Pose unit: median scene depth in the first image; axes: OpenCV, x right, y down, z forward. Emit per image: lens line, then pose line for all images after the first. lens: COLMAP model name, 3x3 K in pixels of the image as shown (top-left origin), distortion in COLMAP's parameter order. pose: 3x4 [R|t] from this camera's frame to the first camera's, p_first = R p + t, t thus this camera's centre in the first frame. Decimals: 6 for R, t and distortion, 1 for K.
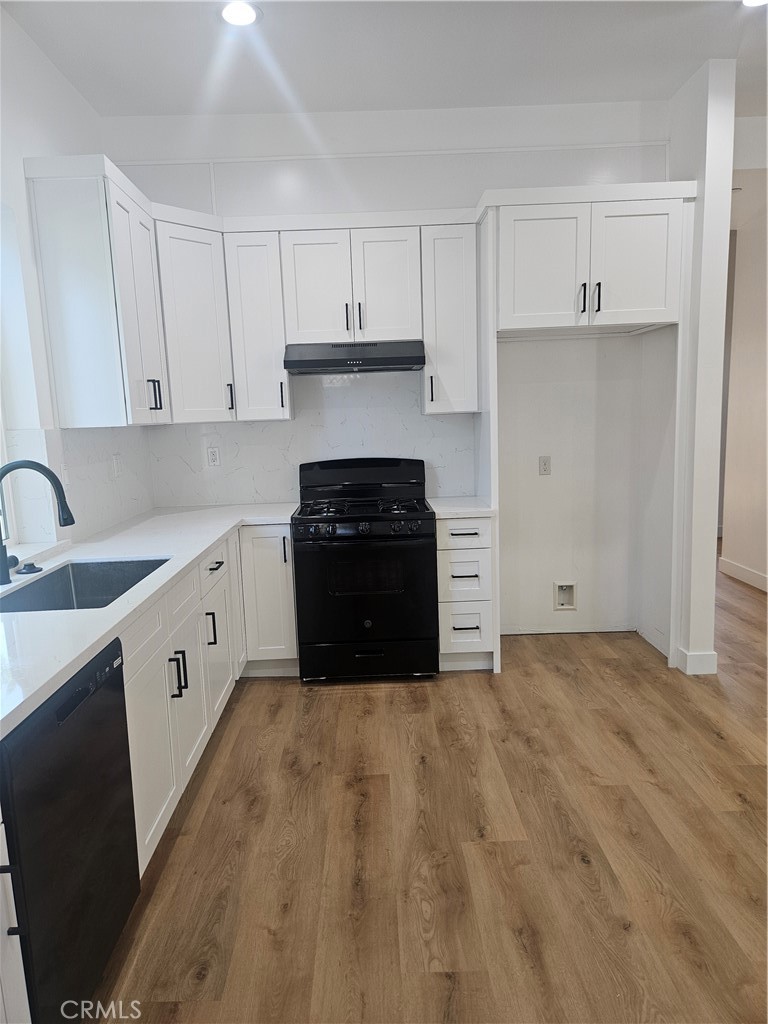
lens RADIAL K [[684.0, 0, 364.4], [0, 684.0, 518.5], [0, 0, 1]] dist [0.064741, -0.061735]
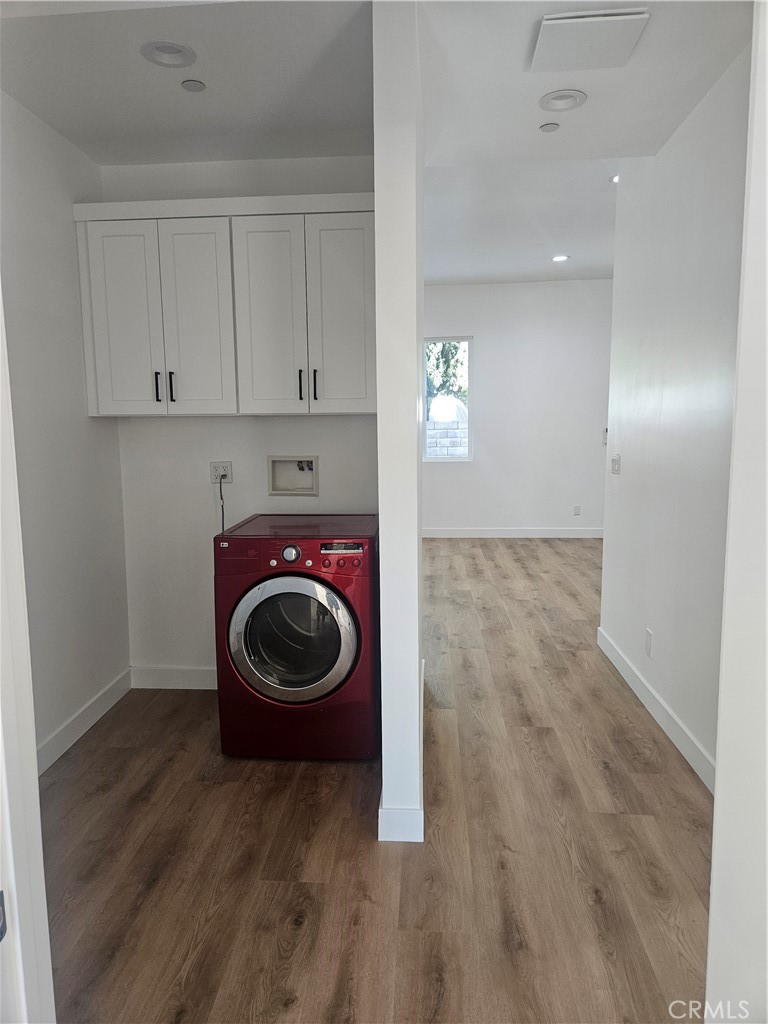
lens RADIAL K [[684.0, 0, 381.1], [0, 684.0, 516.7], [0, 0, 1]] dist [0.064741, -0.061735]
pose [[-0.997341, 0.028929, 0.066892, 0.900171], [0.047333, 0.955029, 0.292709, -0.408110], [-0.055416, 0.295096, -0.953859, 2.377434]]
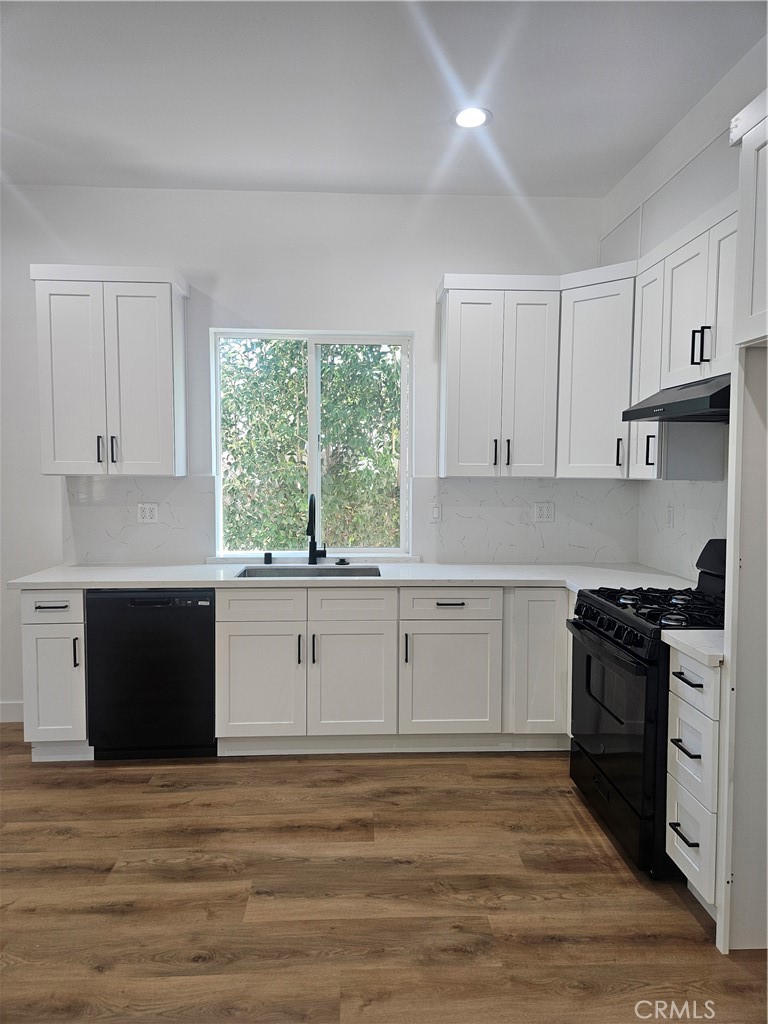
lens RADIAL K [[684.0, 0, 384.9], [0, 684.0, 505.3], [0, 0, 1]] dist [0.064741, -0.061735]
pose [[0.047655, 0.094881, -0.994347, 0.819417], [-0.159061, 0.983496, 0.086222, -0.157511], [0.986118, 0.154053, 0.061960, 0.743559]]
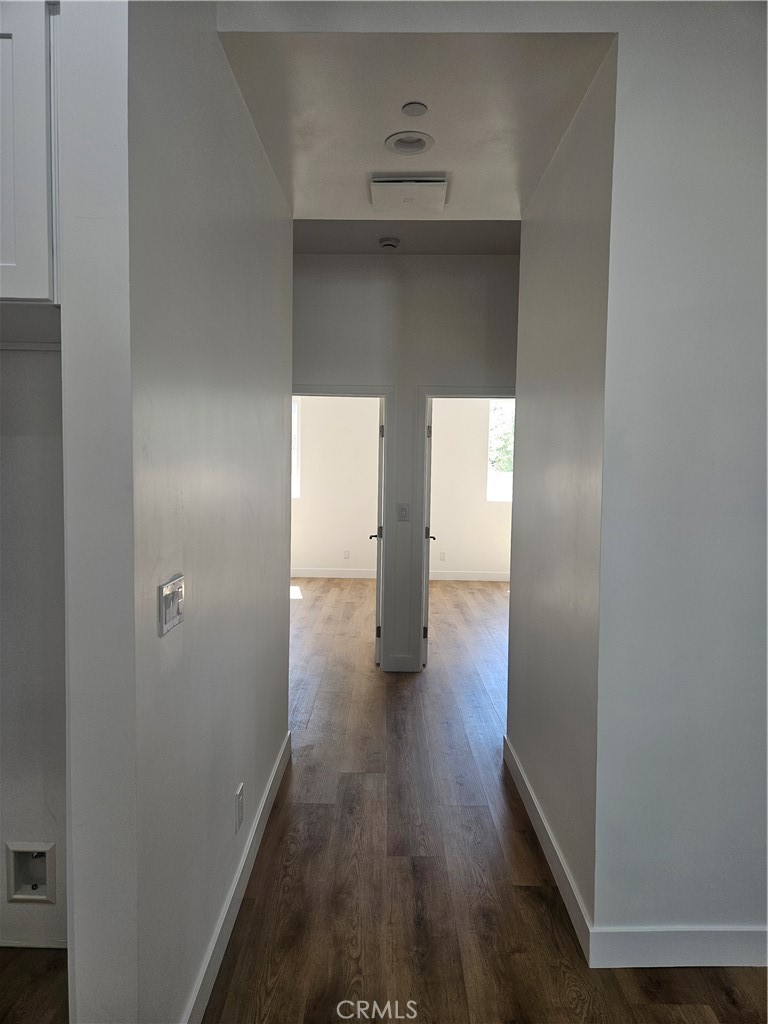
lens RADIAL K [[684.0, 0, 377.6], [0, 684.0, 509.8], [0, 0, 1]] dist [0.064741, -0.061735]
pose [[0.998492, 0.054894, -0.000966, 0.695035], [-0.054744, 0.994127, -0.093347, -0.144757], [-0.004164, 0.093259, 0.995633, 0.651506]]
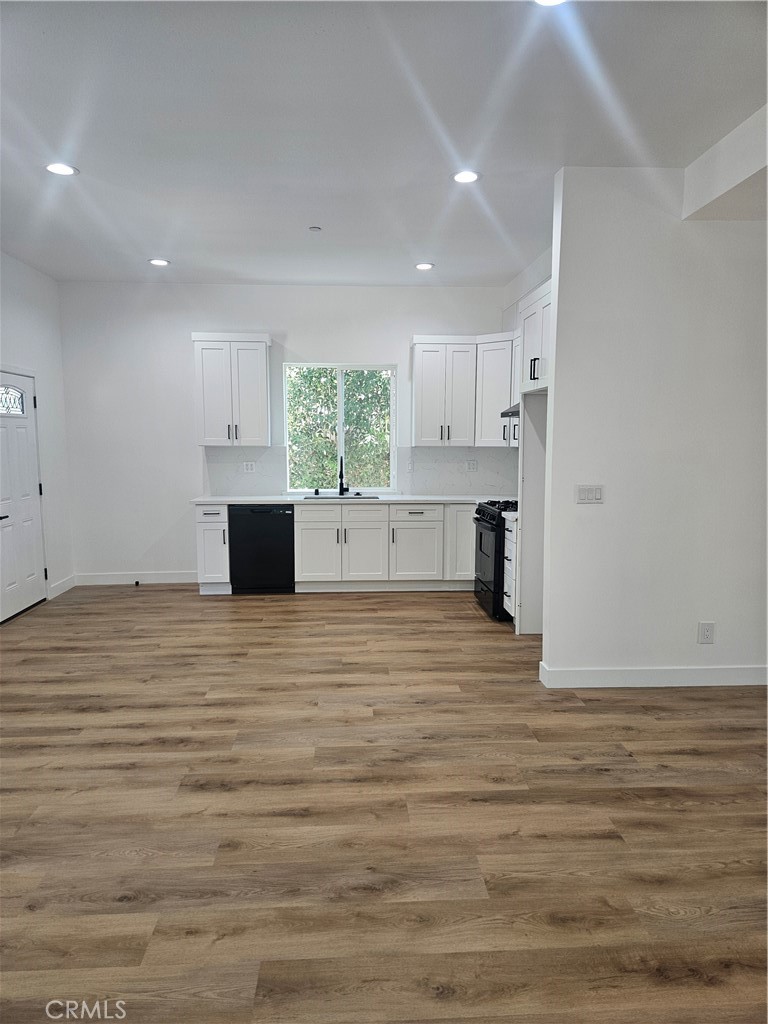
lens RADIAL K [[684.0, 0, 380.8], [0, 684.0, 510.0], [0, 0, 1]] dist [0.064741, -0.061735]
pose [[0.051922, 0.142280, -0.988464, 1.771621], [-0.155860, 0.978824, 0.132706, -0.192473], [0.986414, 0.147172, 0.072998, 0.681112]]
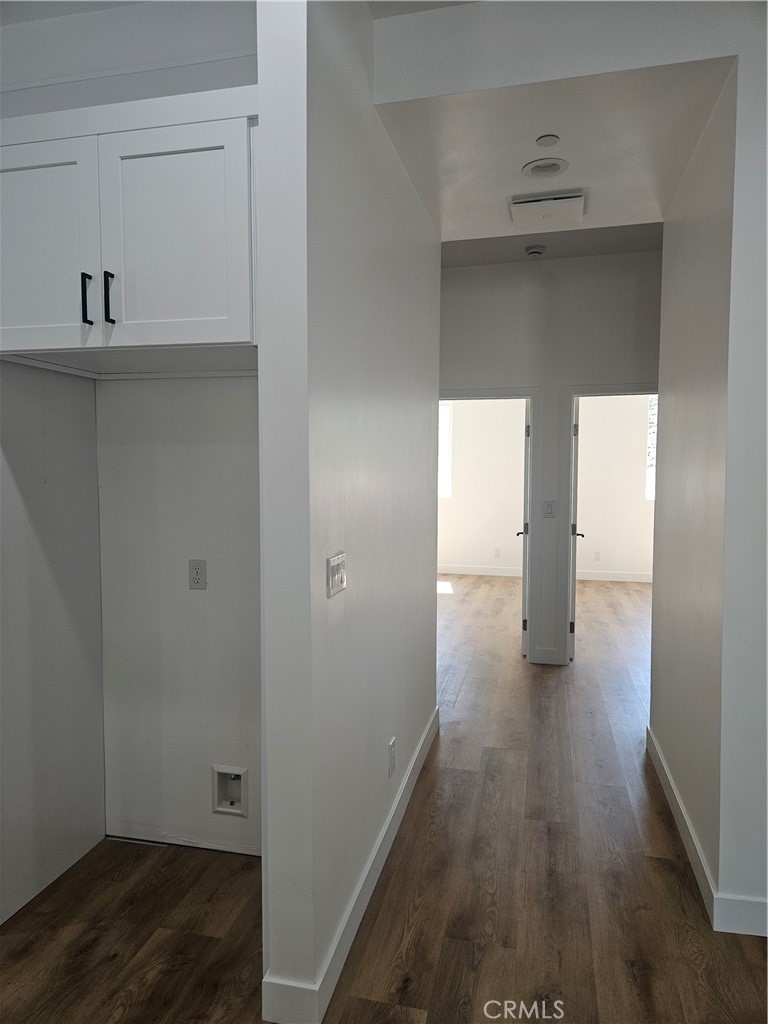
lens RADIAL K [[684.0, 0, 370.7], [0, 684.0, 508.8], [0, 0, 1]] dist [0.064741, -0.061735]
pose [[0.970715, 0.054315, -0.234015, 0.722874], [-0.075251, 0.993830, -0.081480, -0.126342], [0.228145, 0.096704, 0.968813, 0.549072]]
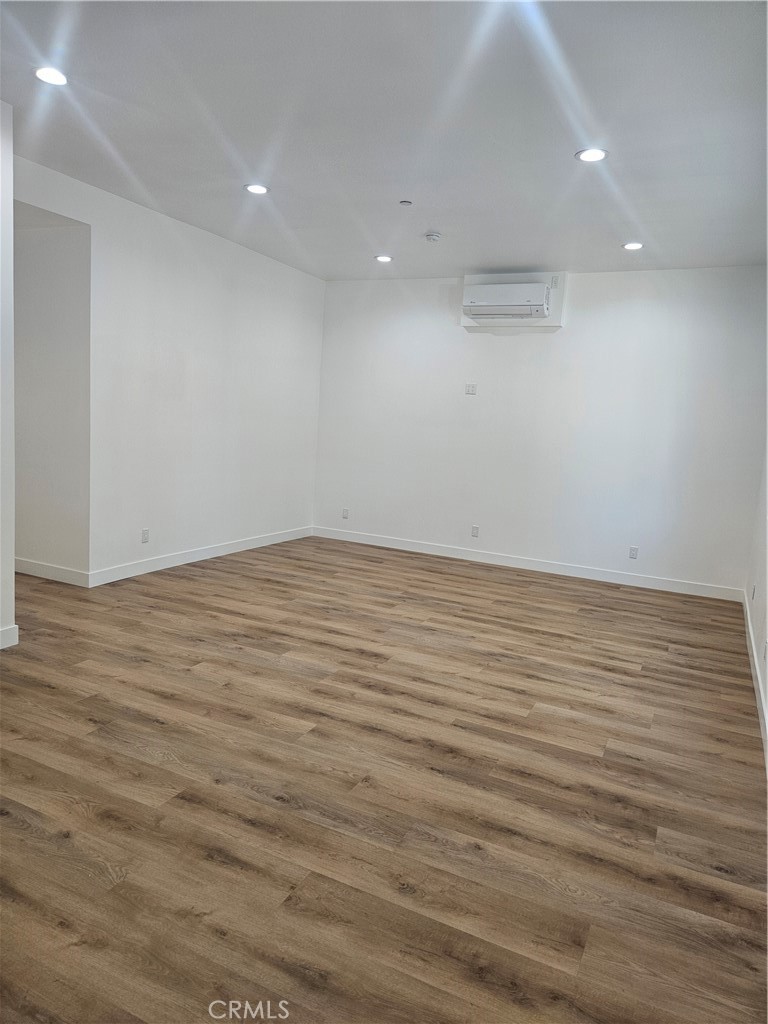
lens RADIAL K [[684.0, 0, 385.4], [0, 684.0, 518.9], [0, 0, 1]] dist [0.064741, -0.061735]
pose [[0.429305, -0.067990, 0.900597, -0.261622], [0.060738, 0.997078, 0.046320, 0.007358], [-0.901115, 0.034814, 0.432180, -0.028009]]
